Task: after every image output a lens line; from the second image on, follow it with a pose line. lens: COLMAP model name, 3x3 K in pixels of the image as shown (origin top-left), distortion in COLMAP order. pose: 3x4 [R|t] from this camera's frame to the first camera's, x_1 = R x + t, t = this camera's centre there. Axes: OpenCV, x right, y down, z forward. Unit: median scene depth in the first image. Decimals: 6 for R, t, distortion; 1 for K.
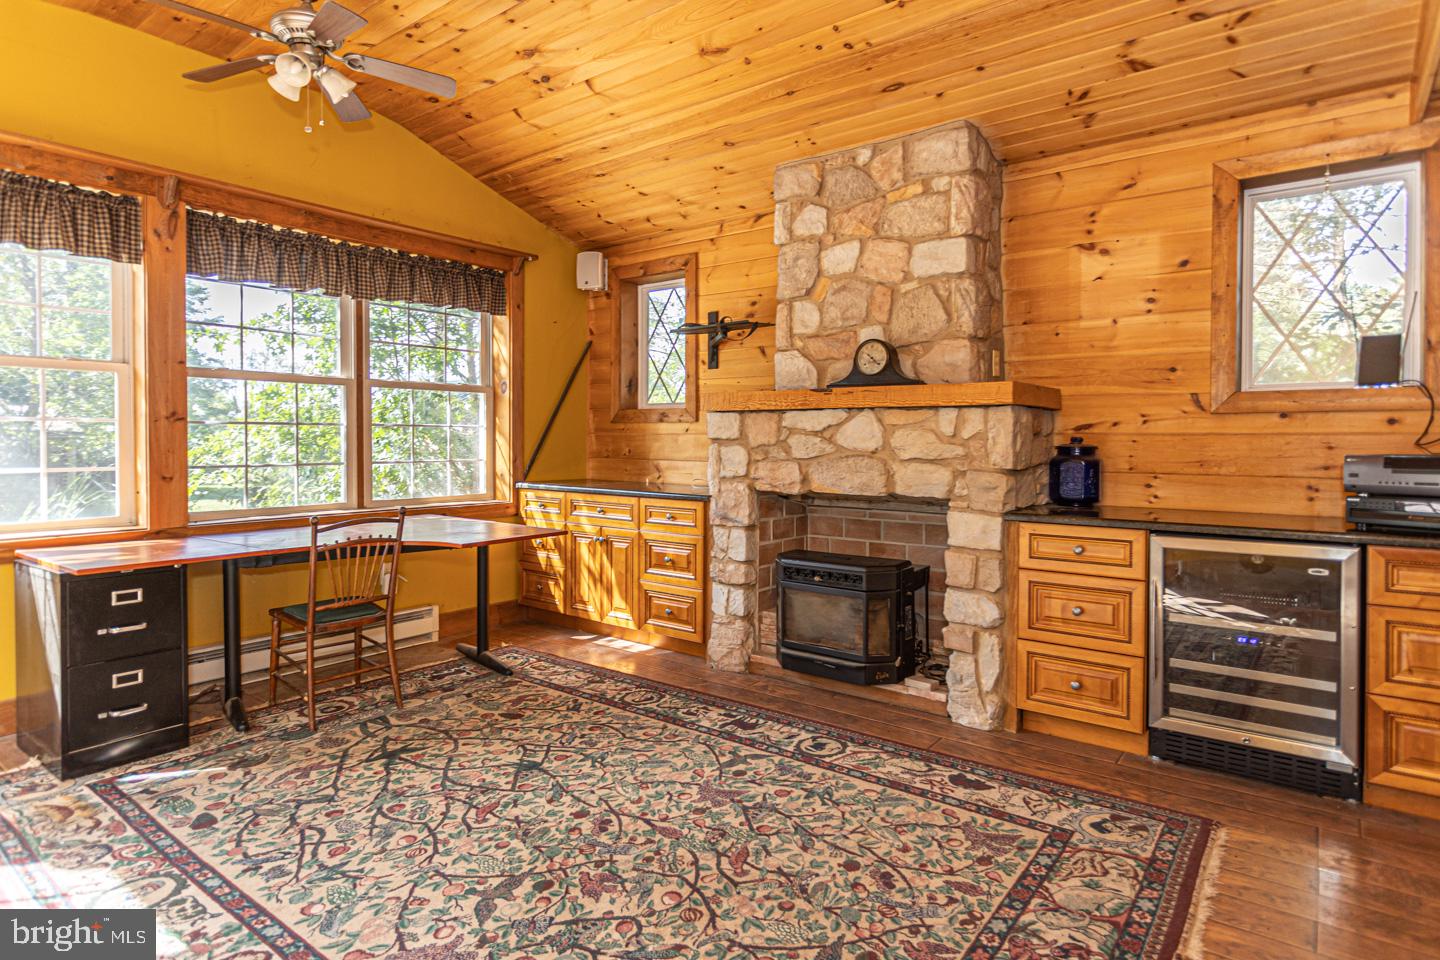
lens RADIAL K [[790.0, 0, 739.6], [0, 790.0, 445.8], [0, 0, 1]] dist [0.001598, 0.002262]
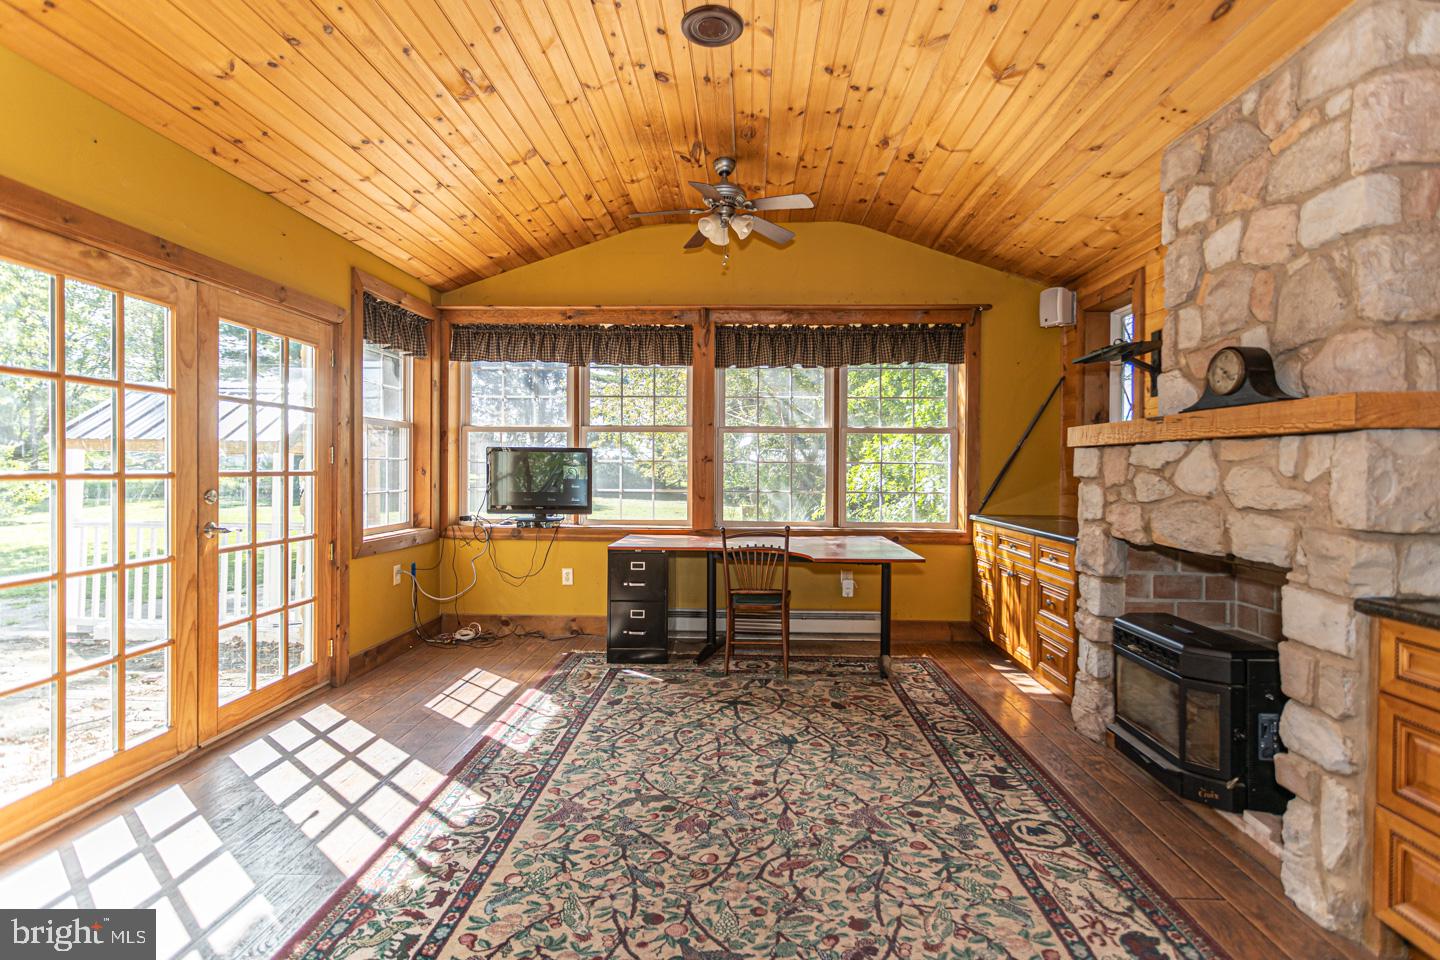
lens RADIAL K [[701.9, 0, 719.0], [0, 701.9, 473.1], [0, 0, 1]] dist [-0.000199, 0.002623]
pose [[0.565537, 0.006598, -0.824697, 0.476586], [-0.012688, 0.999919, -0.000702, -0.008855], [0.824625, 0.010861, 0.565575, 0.237870]]
